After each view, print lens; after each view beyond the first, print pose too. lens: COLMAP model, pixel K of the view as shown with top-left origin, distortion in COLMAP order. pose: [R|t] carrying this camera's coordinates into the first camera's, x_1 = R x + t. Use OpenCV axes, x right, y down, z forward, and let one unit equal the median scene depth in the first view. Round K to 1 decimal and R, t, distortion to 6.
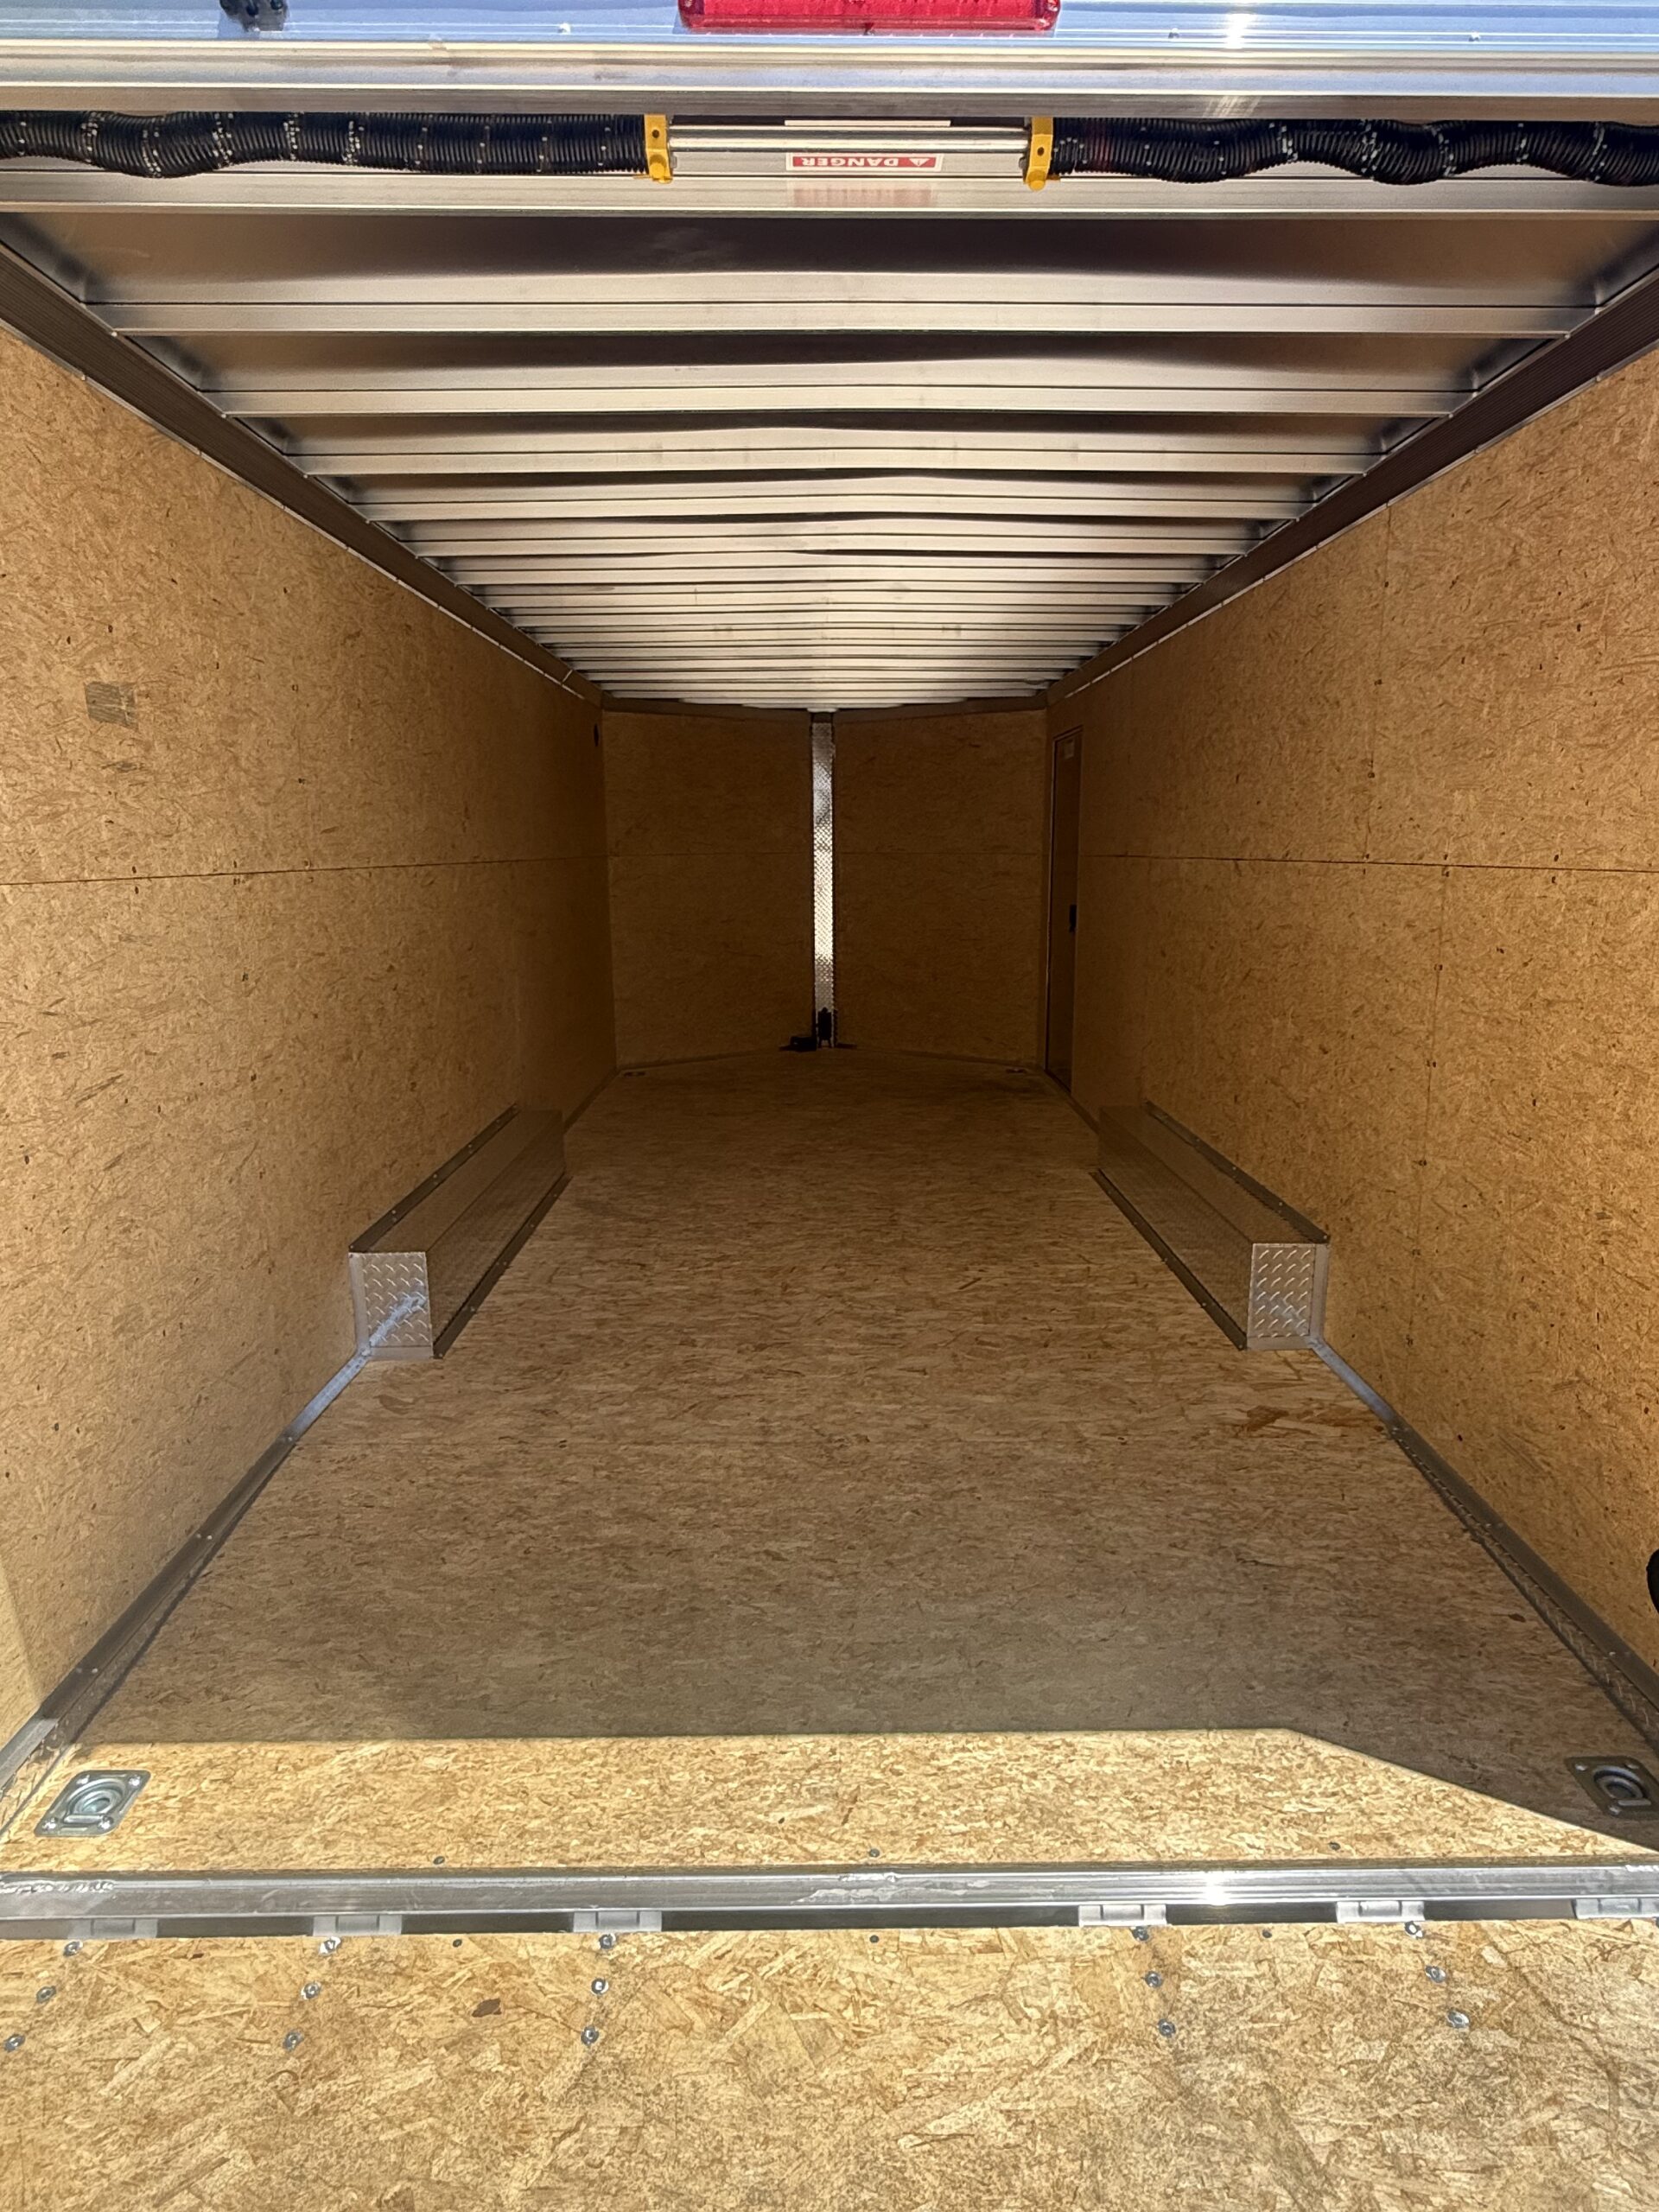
lens RADIAL K [[1328.4, 0, 832.1], [0, 1328.4, 1093.0], [0, 0, 1]] dist [0.002465, 0.000553]
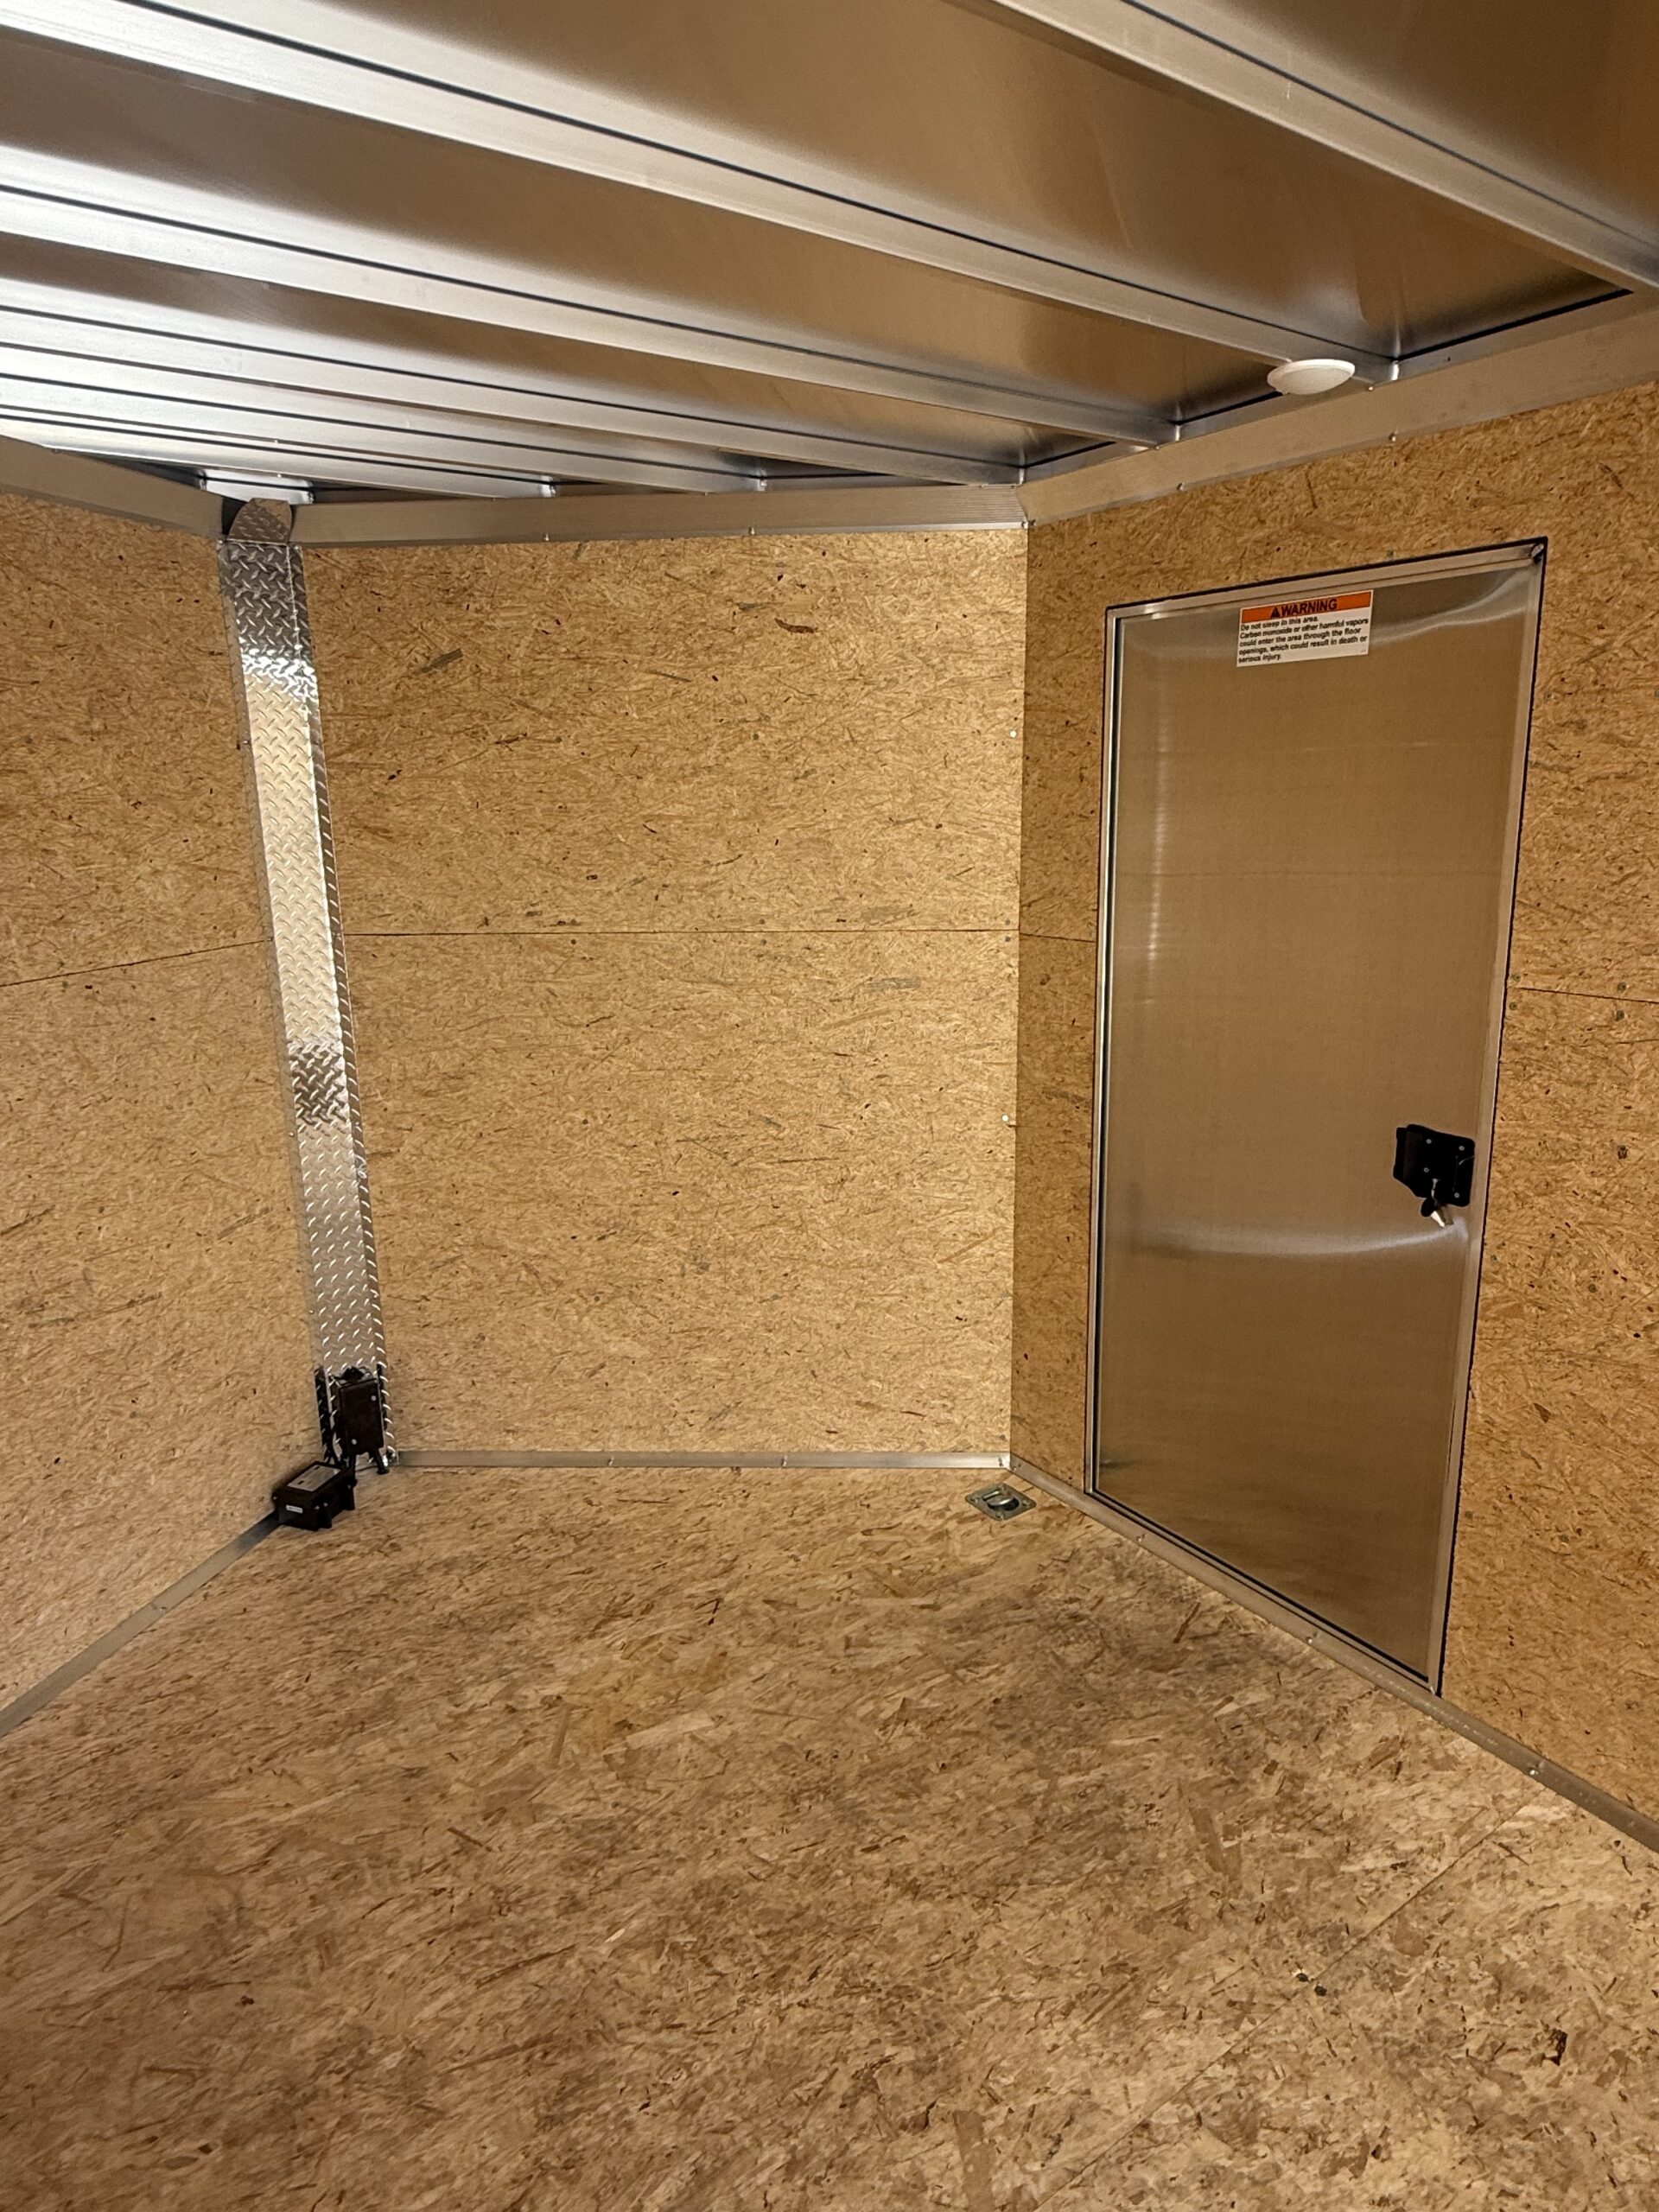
lens RADIAL K [[1328.4, 0, 832.1], [0, 1328.4, 1093.0], [0, 0, 1]] dist [0.002465, 0.000553]
pose [[0.822861, -0.139926, 0.550745, -0.088578], [0.118828, 0.990152, 0.074025, -0.154904], [-0.555679, 0.004531, 0.831385, 0.663260]]
